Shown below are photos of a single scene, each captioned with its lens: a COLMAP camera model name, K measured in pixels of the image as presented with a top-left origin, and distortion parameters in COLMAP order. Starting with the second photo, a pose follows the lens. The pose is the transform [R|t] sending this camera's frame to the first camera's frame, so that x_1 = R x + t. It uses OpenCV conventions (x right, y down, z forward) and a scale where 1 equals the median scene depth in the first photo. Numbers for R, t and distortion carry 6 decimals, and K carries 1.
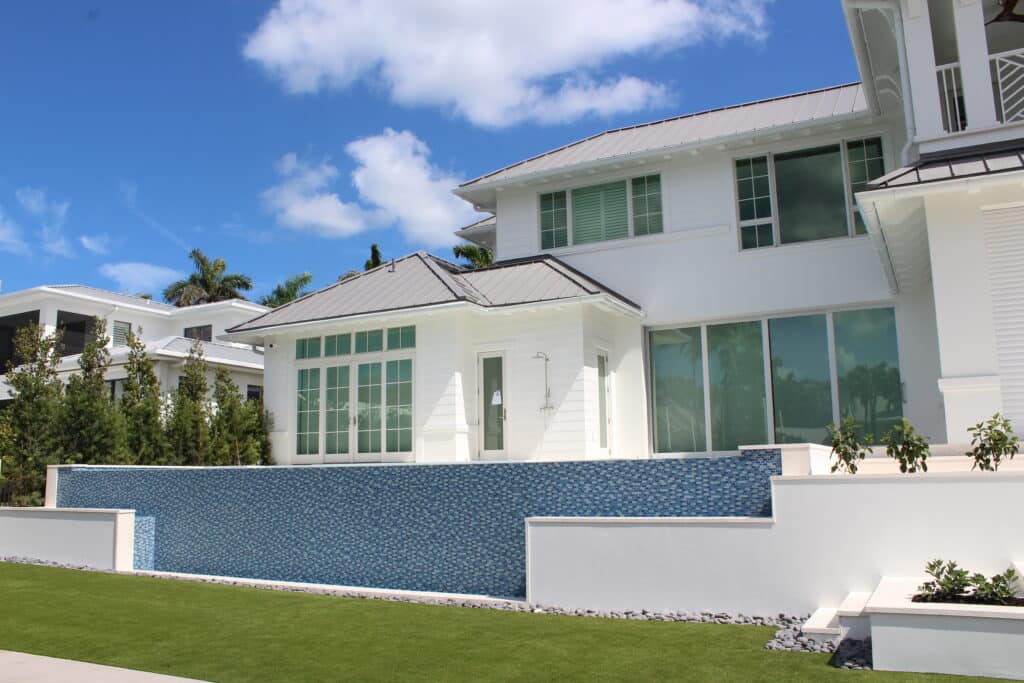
lens RADIAL K [[853.3, 0, 504.6], [0, 853.3, 348.3], [0, 0, 1]] dist [-0.153587, 0.129652]
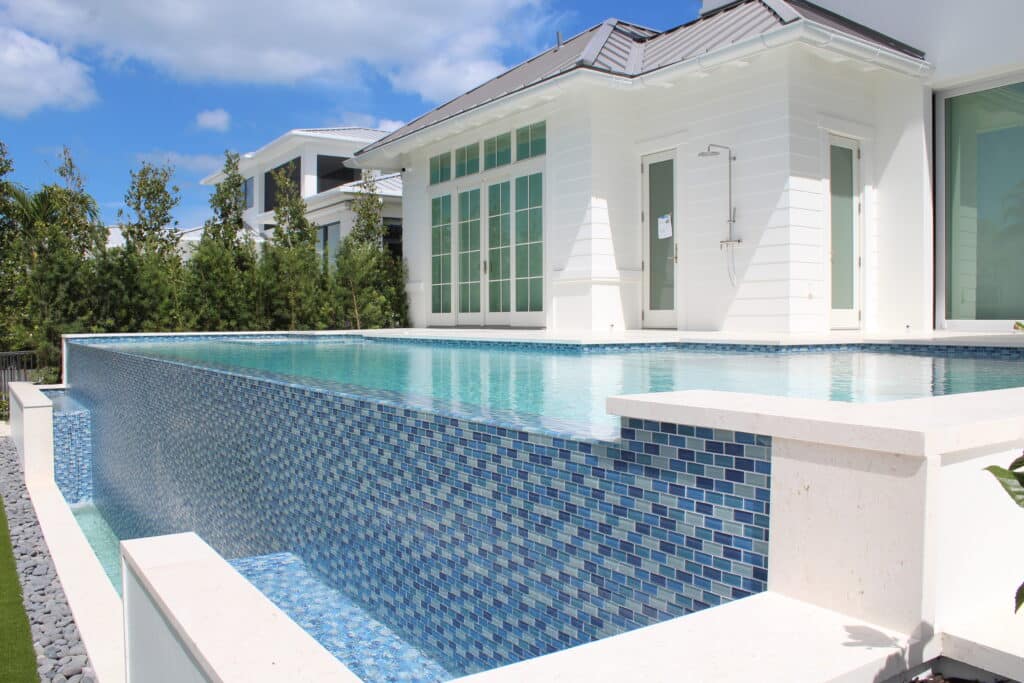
lens RADIAL K [[853.3, 0, 504.6], [0, 853.3, 348.3], [0, 0, 1]] dist [-0.153587, 0.129652]
pose [[0.888668, 0.029079, -0.457629, 0.171154], [0.056461, 0.983455, 0.172132, 0.032522], [0.455062, -0.178806, 0.872323, 0.394035]]
